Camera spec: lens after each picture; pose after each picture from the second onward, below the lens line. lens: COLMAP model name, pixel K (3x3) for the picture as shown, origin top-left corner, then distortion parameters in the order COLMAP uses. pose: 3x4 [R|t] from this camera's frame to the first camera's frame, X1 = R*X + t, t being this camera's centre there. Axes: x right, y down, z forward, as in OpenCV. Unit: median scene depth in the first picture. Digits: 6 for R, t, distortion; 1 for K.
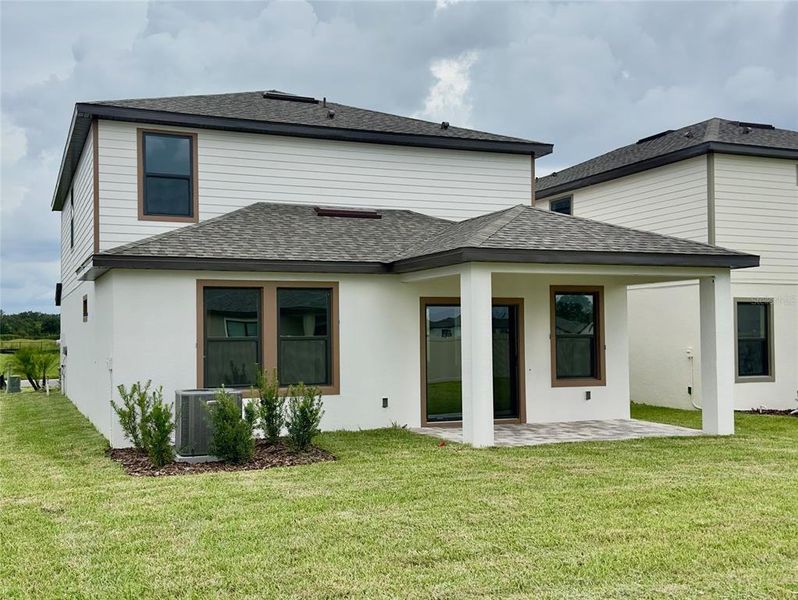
lens RADIAL K [[854.8, 0, 361.3], [0, 854.8, 322.5], [0, 0, 1]] dist [0.217575, -0.546428]
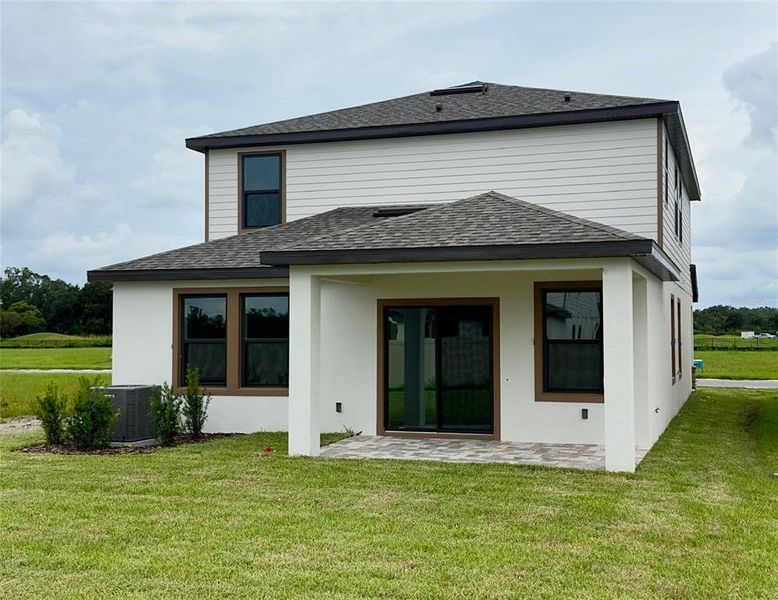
lens RADIAL K [[932.9, 0, 428.7], [0, 932.9, 310.3], [0, 0, 1]] dist [0.138152, -0.003160]
pose [[0.768611, -0.007732, -0.639670, 0.729358], [0.005142, 0.999969, -0.005908, -0.009984], [0.639696, 0.001251, 0.768627, 0.220151]]
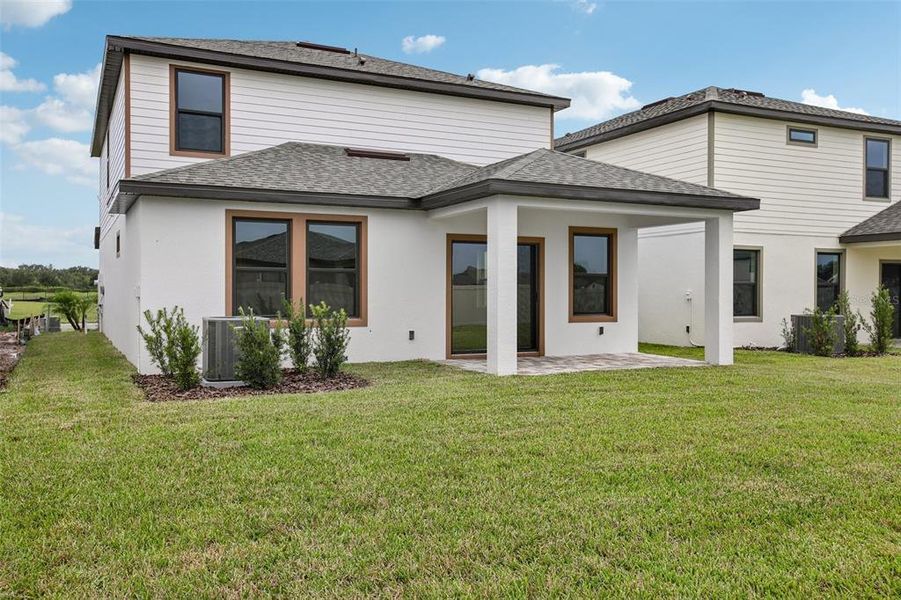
lens RADIAL K [[776.8, 0, 450.5], [0, 776.8, 300.0], [0, 0, 1]] dist [0.010888, 0.015810]
pose [[0.996679, 0.010345, 0.080771, -0.001554], [-0.012247, 0.999658, 0.023094, 0.026803], [-0.080505, -0.024006, 0.996465, 0.061443]]
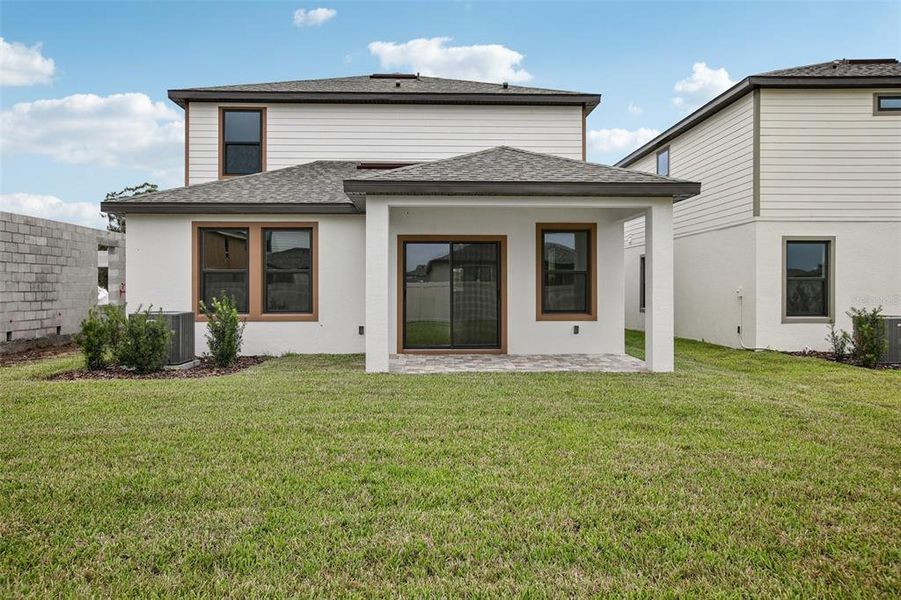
lens RADIAL K [[652.4, 0, 450.5], [0, 652.4, 300.0], [0, 0, 1]] dist [-0.041426, 0.090553]
pose [[0.941508, 0.015418, -0.336637, 0.386475], [-0.003675, 0.999363, 0.035493, 0.022065], [0.336970, -0.032180, 0.940965, 0.222681]]
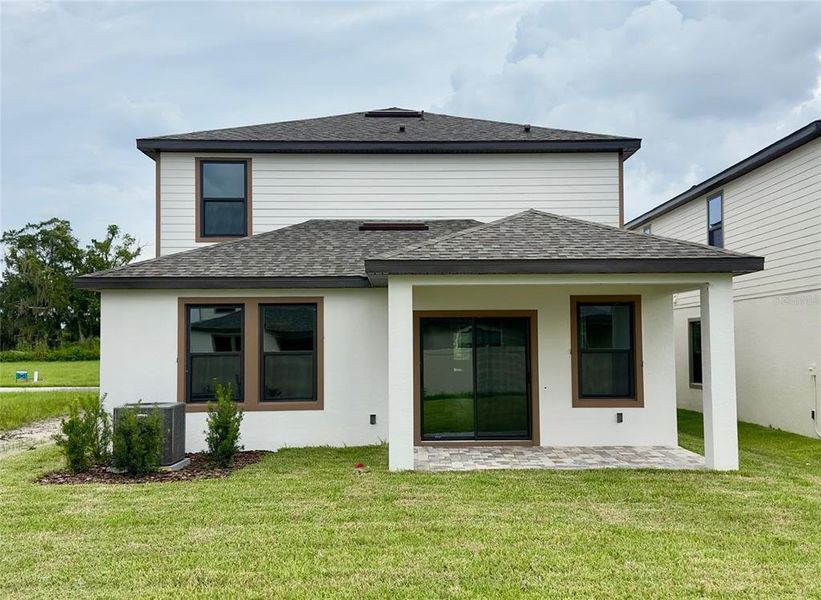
lens RADIAL K [[837.3, 0, 428.3], [0, 837.3, 315.5], [0, 0, 1]] dist [0.127712, -0.011746]
pose [[0.939108, -0.010460, -0.343464, 0.381949], [0.004891, 0.999842, -0.017076, -0.007433], [0.343588, 0.014356, 0.939011, 0.112154]]
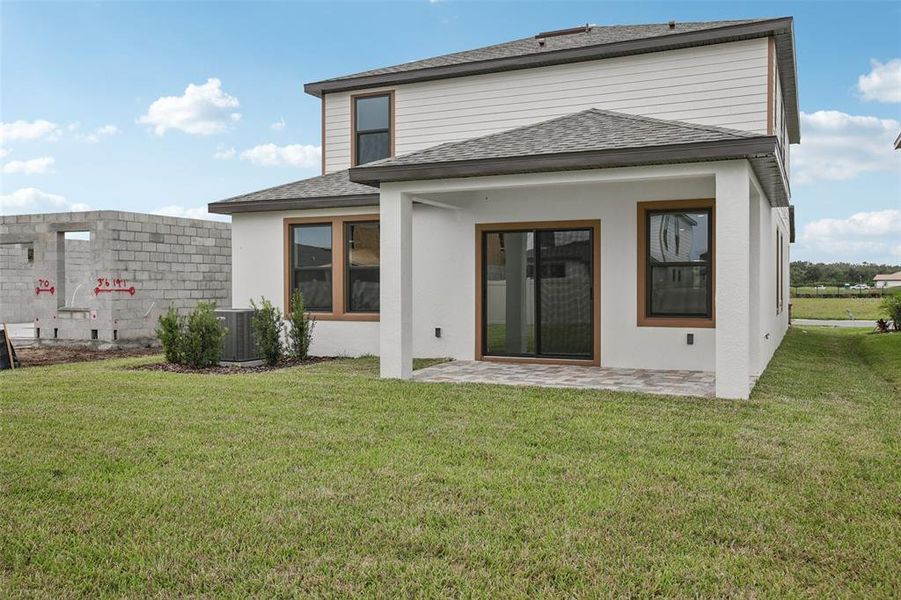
lens RADIAL K [[776.8, 0, 450.5], [0, 776.8, 300.0], [0, 0, 1]] dist [0.010888, 0.015810]
pose [[0.685950, 0.020401, -0.727362, 0.633641], [0.007462, 0.999357, 0.035068, 0.022565], [0.727610, -0.029482, 0.685357, 0.362587]]
